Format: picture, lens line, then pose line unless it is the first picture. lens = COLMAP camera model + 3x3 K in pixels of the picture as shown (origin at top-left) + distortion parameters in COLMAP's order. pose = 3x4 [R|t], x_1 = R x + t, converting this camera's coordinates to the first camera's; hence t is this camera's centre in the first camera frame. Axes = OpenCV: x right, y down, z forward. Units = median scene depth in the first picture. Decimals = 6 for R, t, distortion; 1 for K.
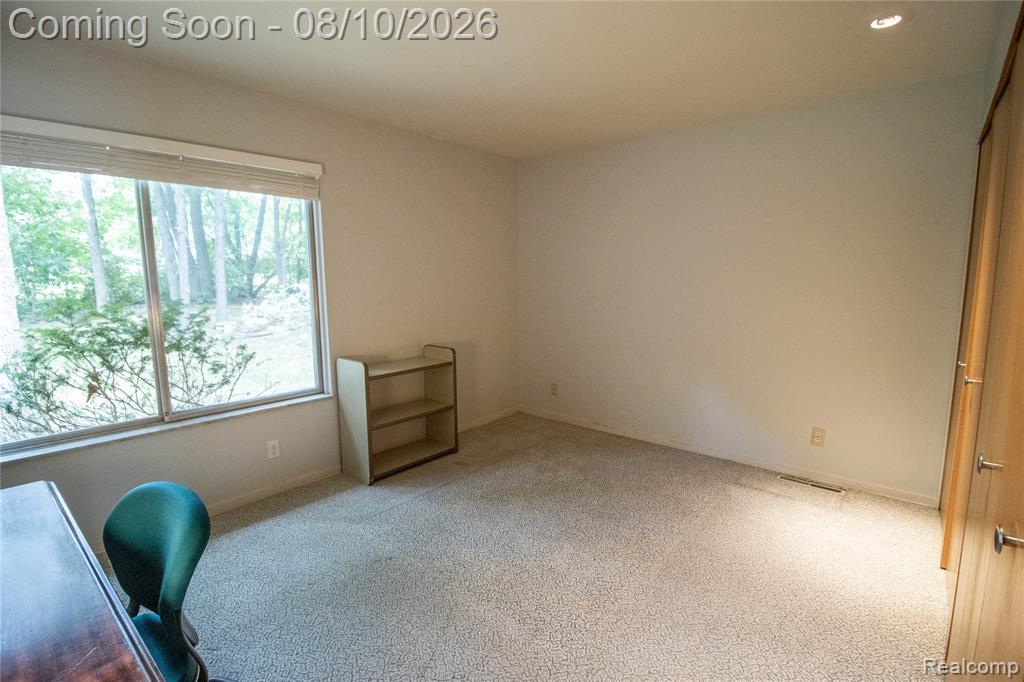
lens RADIAL K [[489.7, 0, 513.0], [0, 489.7, 338.2], [0, 0, 1]] dist [-0.006467, -0.003579]
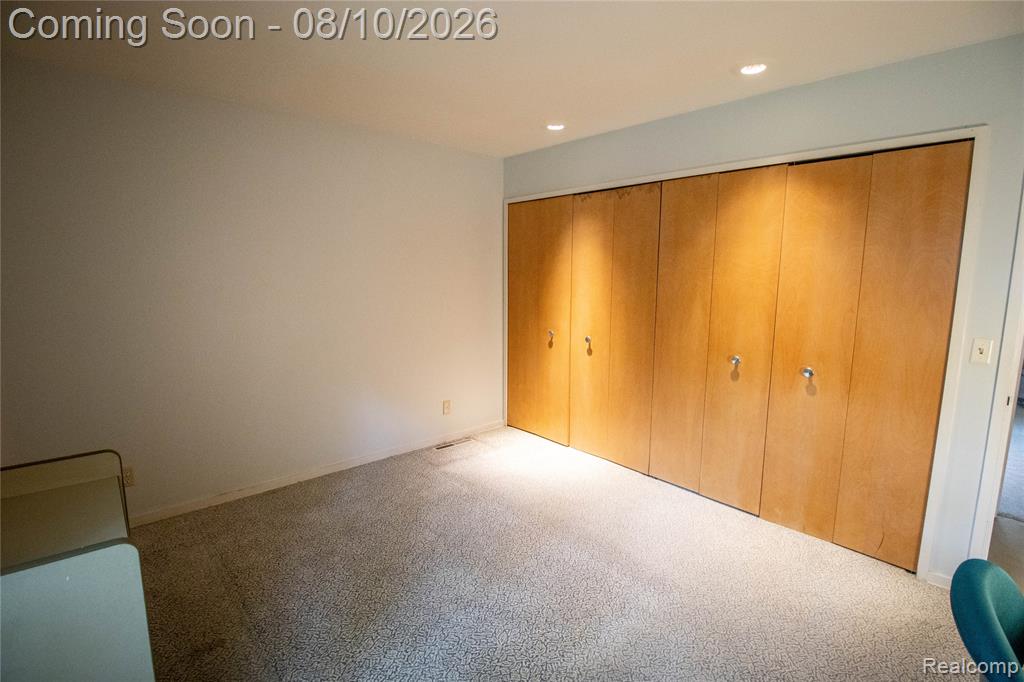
lens RADIAL K [[489.7, 0, 512.5], [0, 489.7, 341.9], [0, 0, 1]] dist [-0.006467, -0.003579]
pose [[0.143048, -0.141398, 0.979563, -0.590901], [0.132201, 0.983602, 0.122675, -0.102976], [-0.980847, 0.111951, 0.159395, 0.608035]]
